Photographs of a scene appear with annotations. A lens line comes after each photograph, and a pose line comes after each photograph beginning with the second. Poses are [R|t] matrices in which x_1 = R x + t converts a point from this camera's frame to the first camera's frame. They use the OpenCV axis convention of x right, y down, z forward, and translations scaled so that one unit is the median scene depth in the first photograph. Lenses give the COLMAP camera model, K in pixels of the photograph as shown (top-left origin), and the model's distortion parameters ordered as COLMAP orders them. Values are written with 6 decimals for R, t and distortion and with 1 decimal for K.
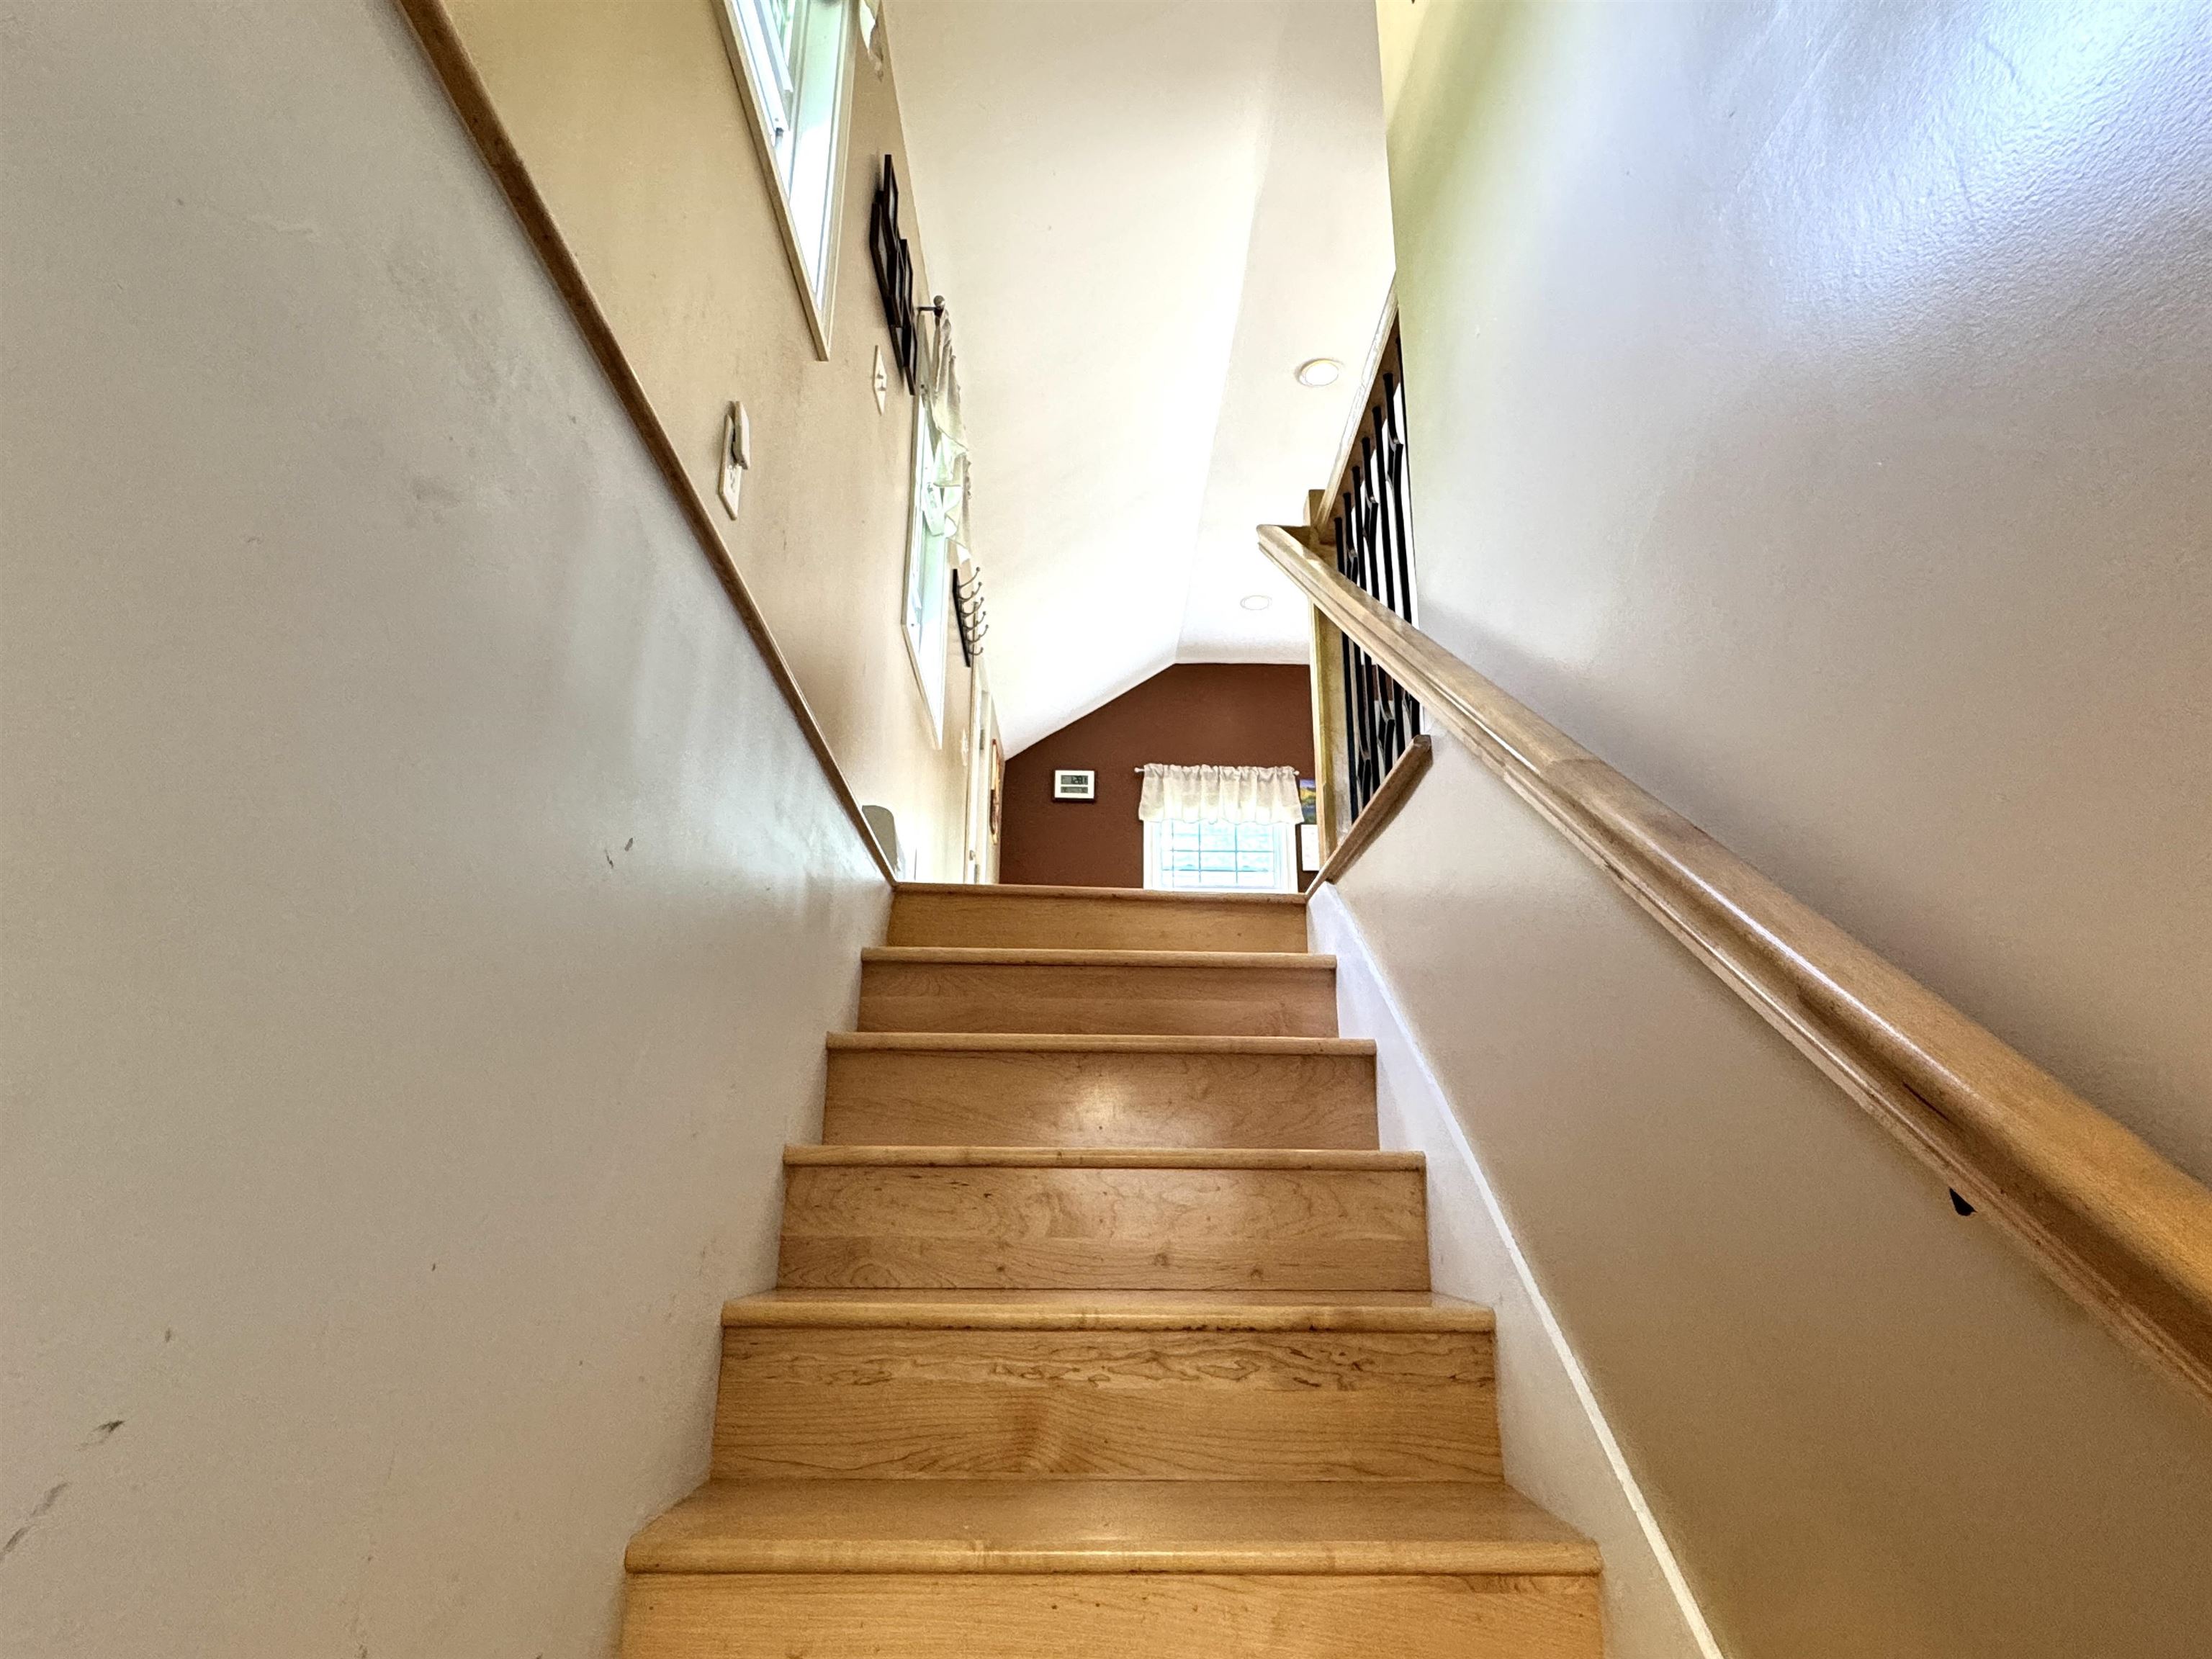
lens RADIAL K [[1232.7, 0, 1106.0], [0, 1232.7, 829.5], [0, 0, 1]] dist [-0.000055, -0.000007]
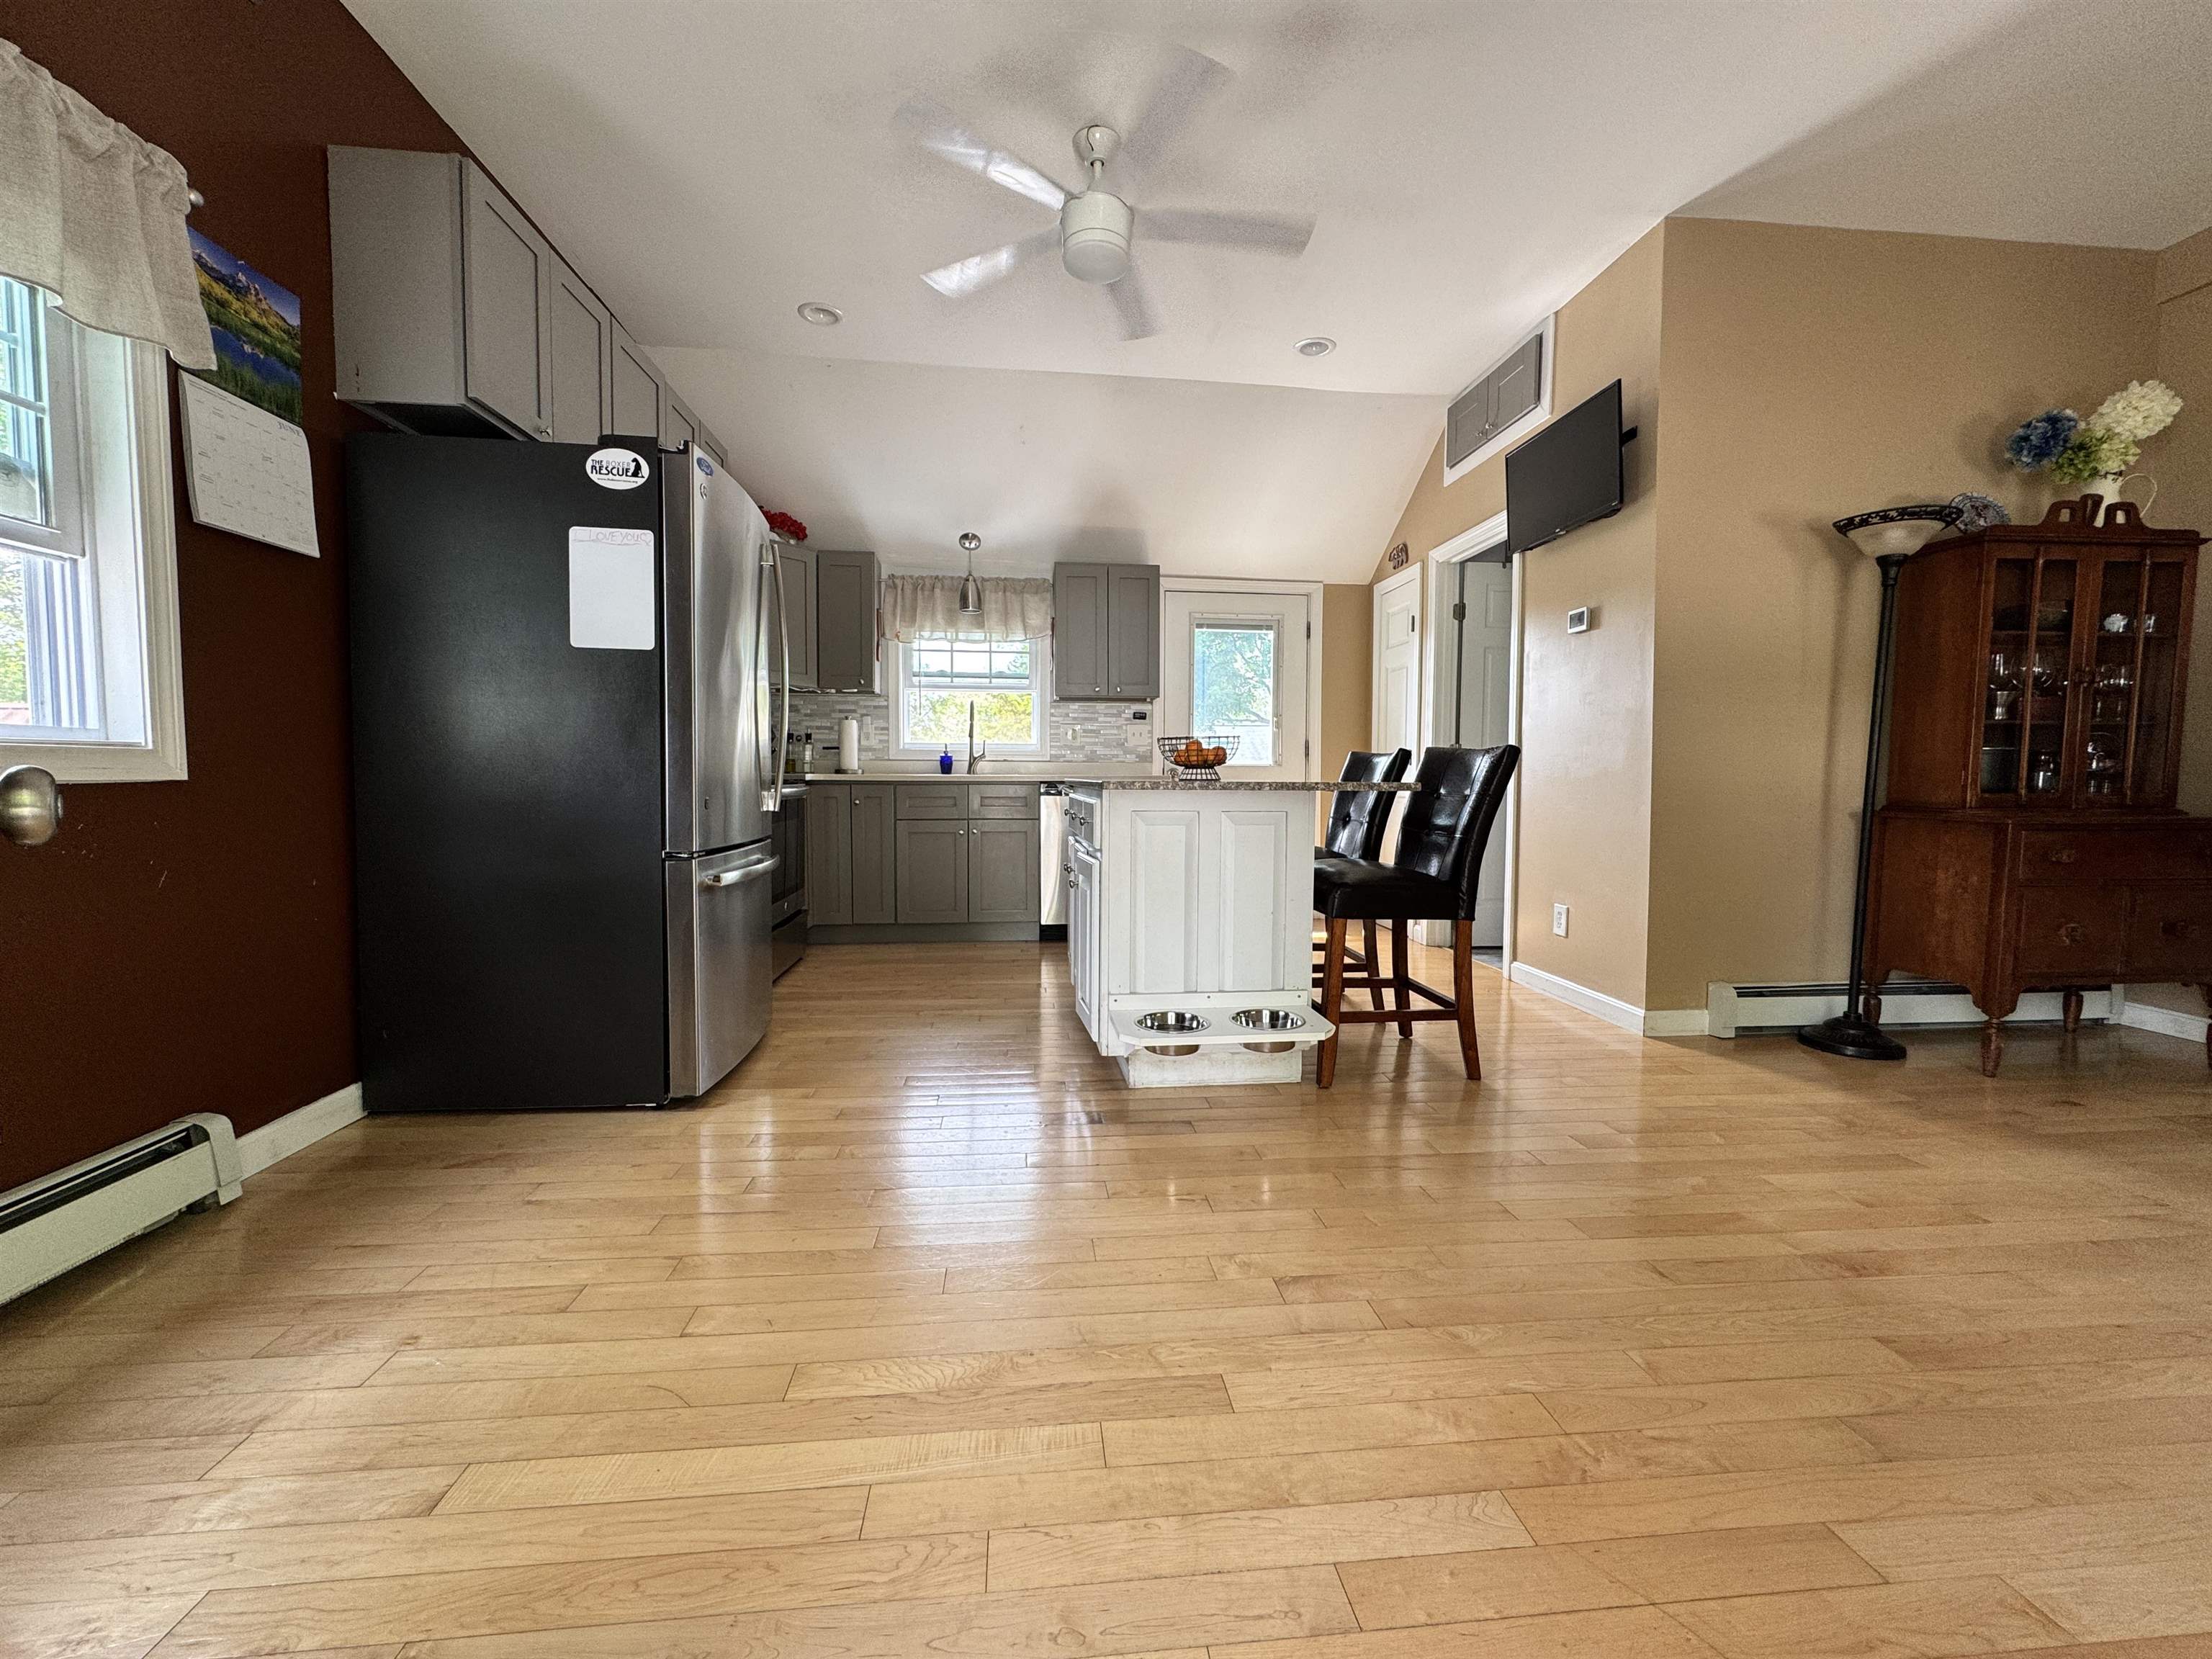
lens RADIAL K [[882.9, 0, 1106.0], [0, 882.9, 829.5], [0, 0, 1]] dist [0.000066, -0.000425]
pose [[-0.074697, -0.067314, 0.994932, -0.097526], [-0.302775, 0.952150, 0.041688, 0.028355], [-0.950130, -0.298127, -0.091504, 0.753964]]
